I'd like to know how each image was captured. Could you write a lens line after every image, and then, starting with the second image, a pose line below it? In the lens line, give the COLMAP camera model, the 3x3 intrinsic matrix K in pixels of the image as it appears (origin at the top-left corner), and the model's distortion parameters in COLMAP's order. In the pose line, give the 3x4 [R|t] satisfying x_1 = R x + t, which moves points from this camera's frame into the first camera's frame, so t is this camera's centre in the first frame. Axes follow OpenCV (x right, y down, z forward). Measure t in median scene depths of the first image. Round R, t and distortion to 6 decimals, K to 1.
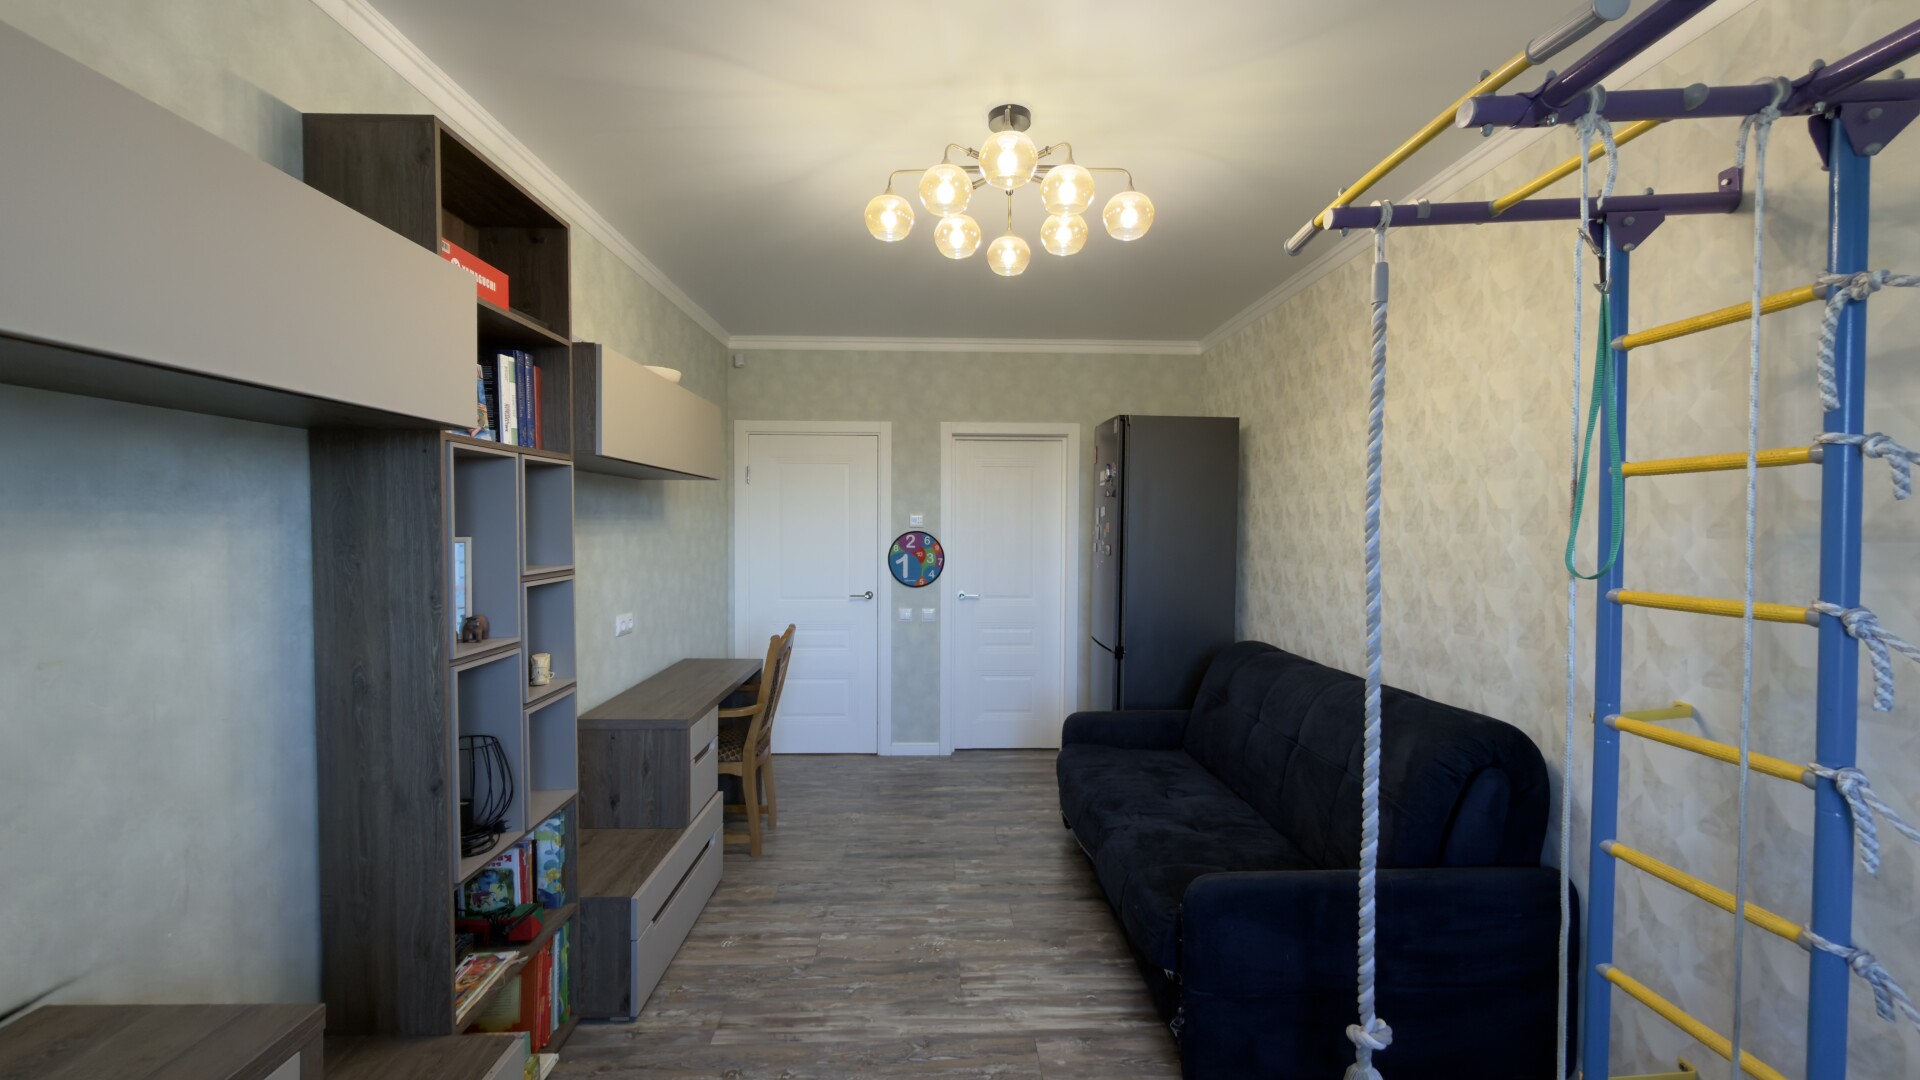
lens RADIAL K [[766.7, 0, 956.2], [0, 766.7, 537.8], [0, 0, 1]] dist [0.004103, -0.000671]
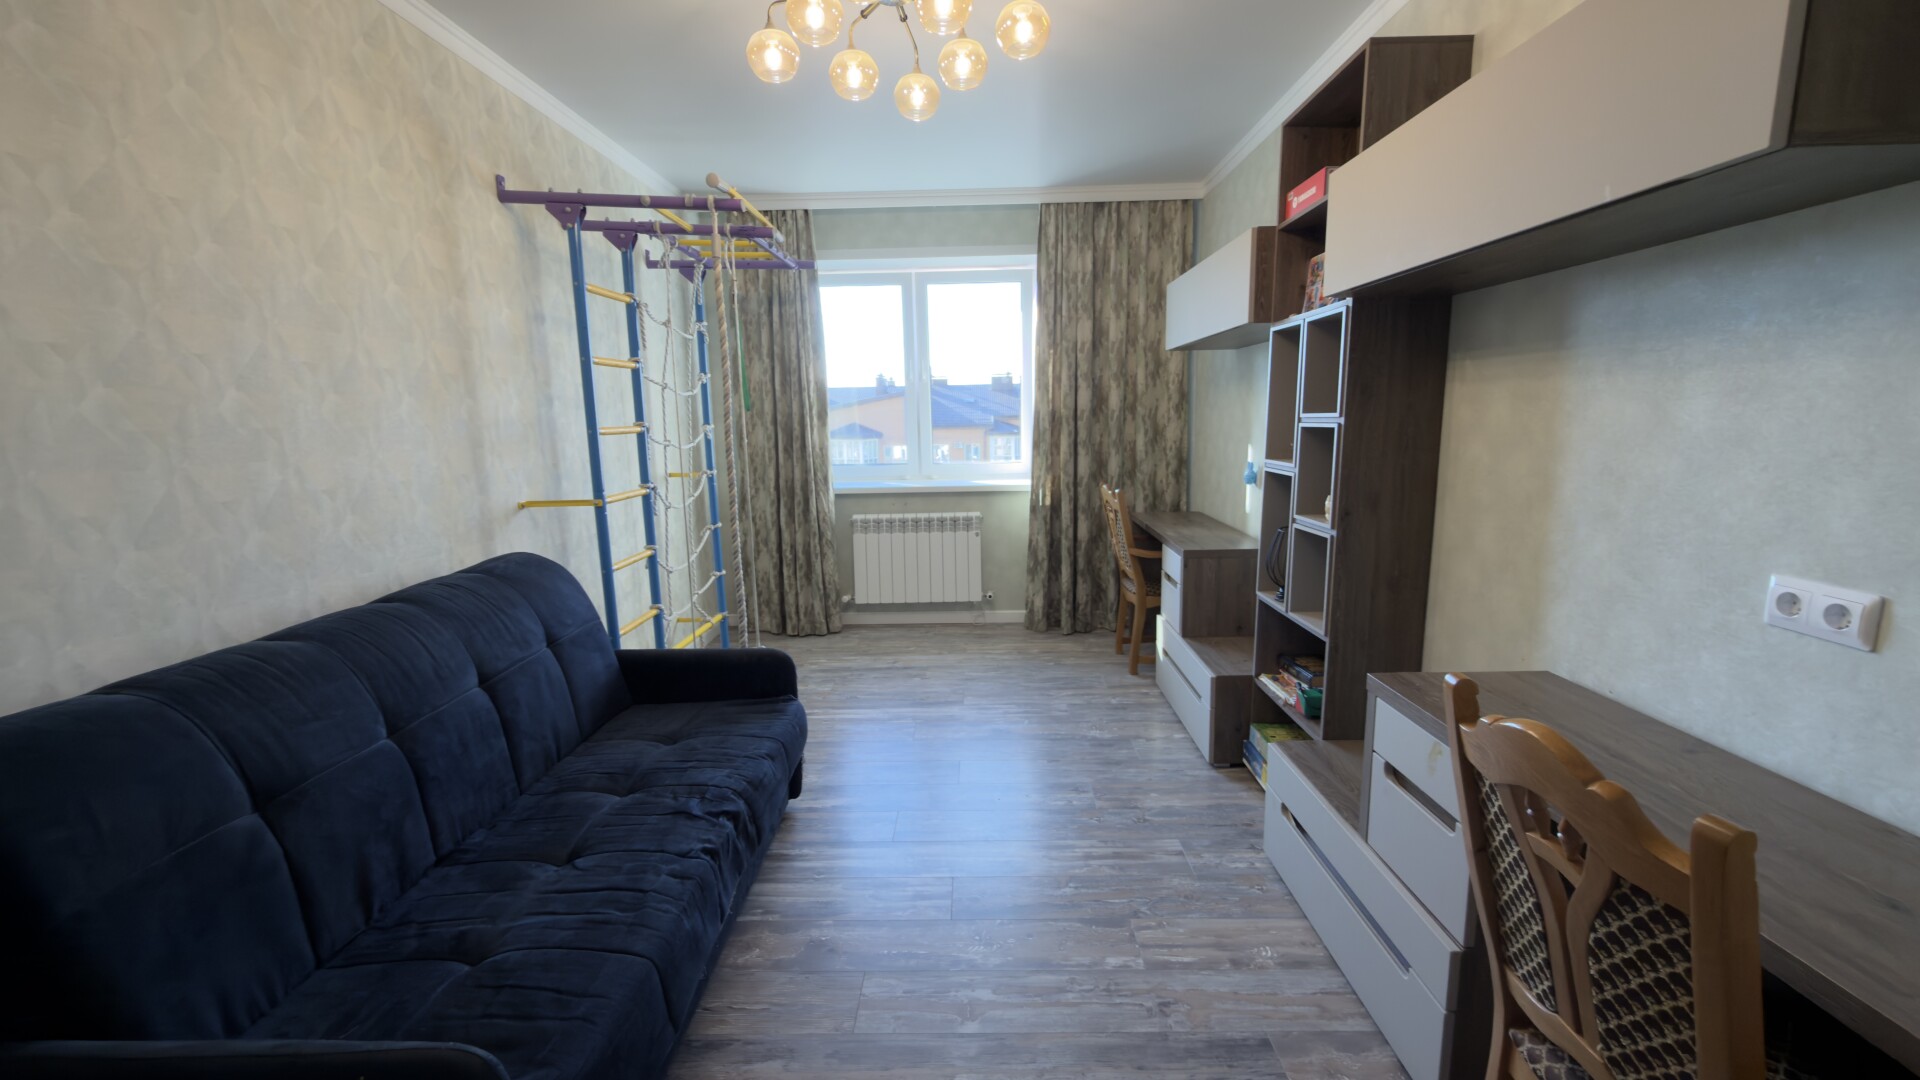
lens RADIAL K [[766.7, 0, 956.4], [0, 766.7, 535.6], [0, 0, 1]] dist [0.004103, -0.000671]
pose [[-0.998373, 0.007312, 0.056545, -0.050766], [0.017120, 0.984425, 0.174971, 0.007395], [-0.054385, 0.175654, -0.982949, 1.732386]]
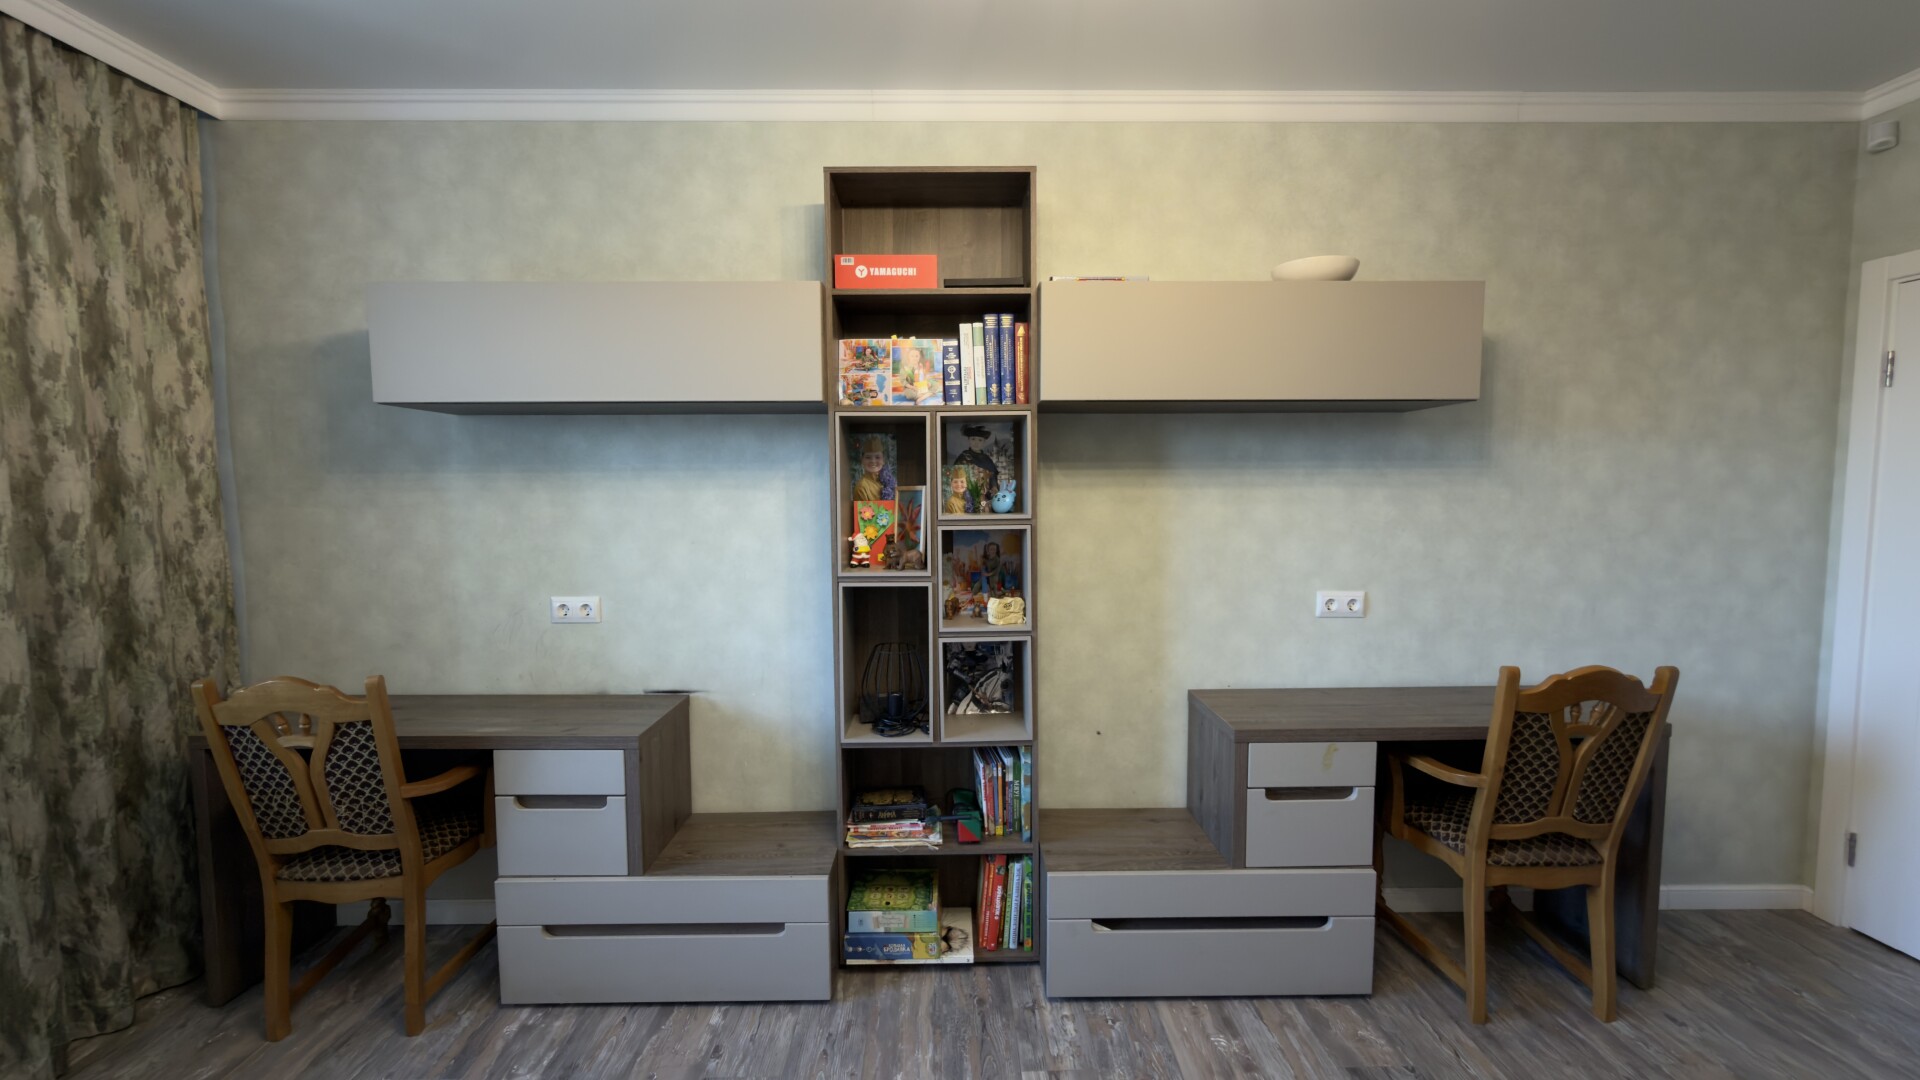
lens RADIAL K [[766.7, 0, 957.7], [0, 766.7, 538.9], [0, 0, 1]] dist [0.004103, -0.000671]
pose [[-0.010890, 0.065708, -0.997779, 0.427024], [-0.013641, 0.997736, 0.065854, 0.001673], [0.999848, 0.014328, -0.009969, 0.780037]]
